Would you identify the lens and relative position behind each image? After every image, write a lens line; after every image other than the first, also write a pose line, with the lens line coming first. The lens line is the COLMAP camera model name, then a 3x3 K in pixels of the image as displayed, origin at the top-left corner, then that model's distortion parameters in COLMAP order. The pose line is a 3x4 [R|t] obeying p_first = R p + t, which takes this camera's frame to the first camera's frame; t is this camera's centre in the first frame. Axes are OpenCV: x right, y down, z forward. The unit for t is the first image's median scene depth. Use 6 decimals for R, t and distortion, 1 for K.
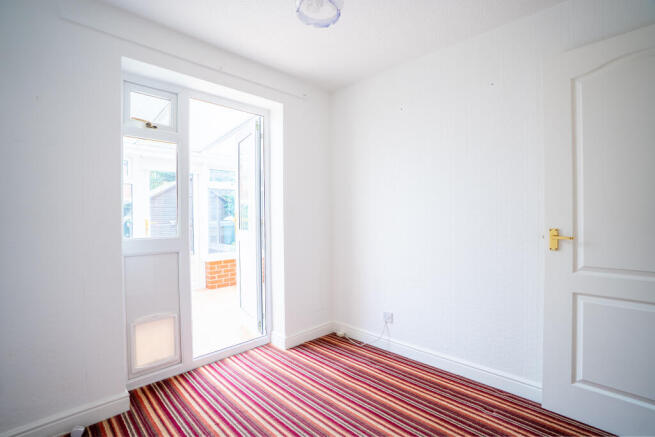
lens RADIAL K [[306.8, 0, 330.1], [0, 306.8, 215.8], [0, 0, 1]] dist [-0.055130, 0.016280]
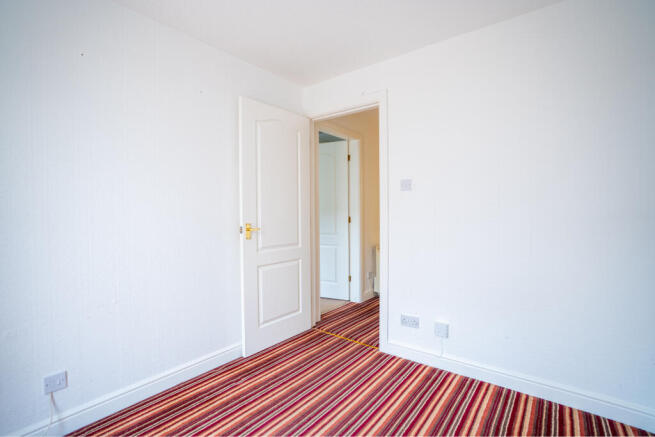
lens RADIAL K [[306.8, 0, 324.8], [0, 306.8, 214.0], [0, 0, 1]] dist [-0.055130, 0.016280]
pose [[-0.130128, 0.001957, 0.991495, -0.575820], [0.008760, 0.999961, -0.000824, 0.002000], [-0.991459, 0.008578, -0.130140, 0.679998]]
